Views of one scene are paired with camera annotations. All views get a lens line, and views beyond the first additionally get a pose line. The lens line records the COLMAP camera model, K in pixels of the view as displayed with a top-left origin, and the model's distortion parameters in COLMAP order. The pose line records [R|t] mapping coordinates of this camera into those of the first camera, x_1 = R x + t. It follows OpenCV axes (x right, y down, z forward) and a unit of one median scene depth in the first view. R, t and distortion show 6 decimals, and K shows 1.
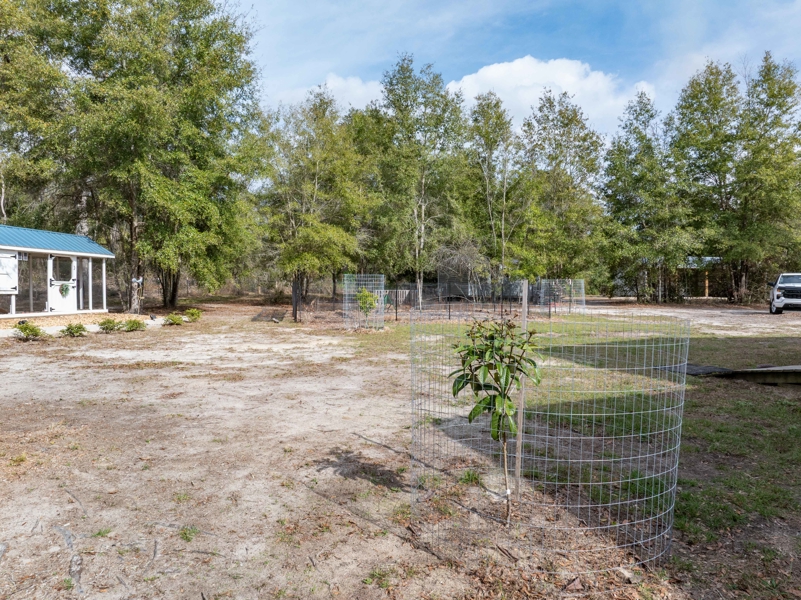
lens RADIAL K [[563.6, 0, 399.7], [0, 563.6, 299.9], [0, 0, 1]] dist [-0.036723, 0.006977]
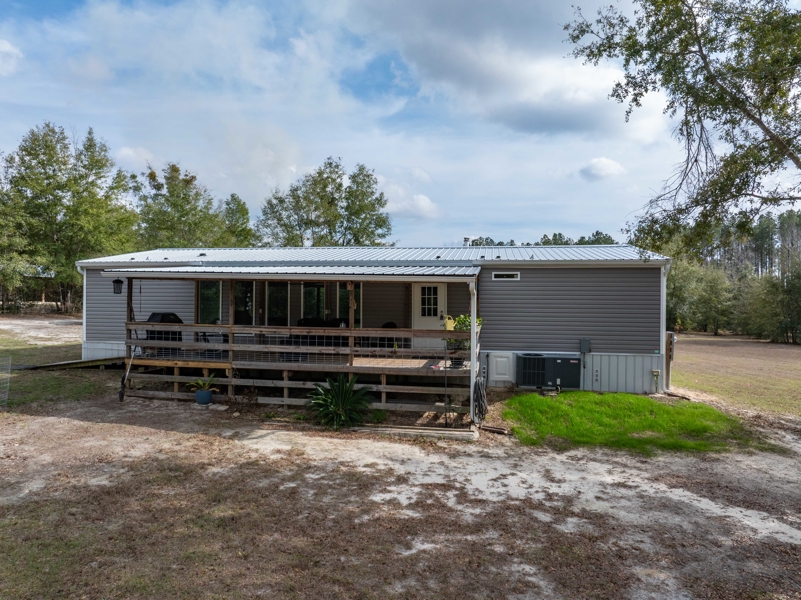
lens RADIAL K [[563.6, 0, 395.8], [0, 563.6, 295.6], [0, 0, 1]] dist [-0.036723, 0.006977]
pose [[0.487263, 0.012823, 0.873161, -0.308128], [-0.011790, 0.999898, -0.008104, -0.073218], [-0.873175, -0.006346, 0.487365, -0.634904]]
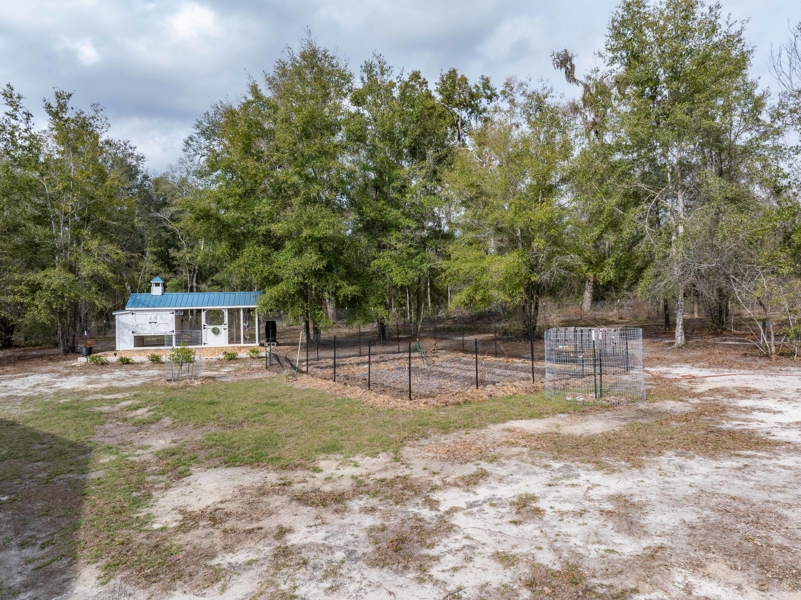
lens RADIAL K [[563.6, 0, 403.0], [0, 563.6, 303.1], [0, 0, 1]] dist [-0.036723, 0.006977]
pose [[0.333910, -0.019415, -0.942405, 0.986743], [0.006915, 0.999811, -0.018148, -0.059994], [0.942579, -0.000457, 0.333982, 0.907930]]
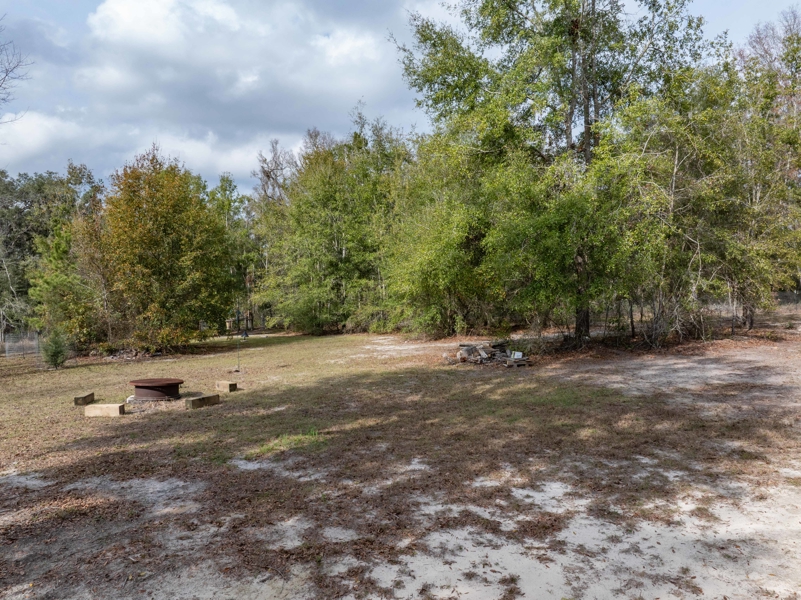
lens RADIAL K [[563.6, 0, 401.0], [0, 563.6, 300.2], [0, 0, 1]] dist [-0.036723, 0.006977]
pose [[0.181911, 0.002443, -0.983312, 0.454244], [-0.005843, 0.999982, 0.001403, -0.011347], [0.983298, 0.005490, 0.181922, -0.535771]]
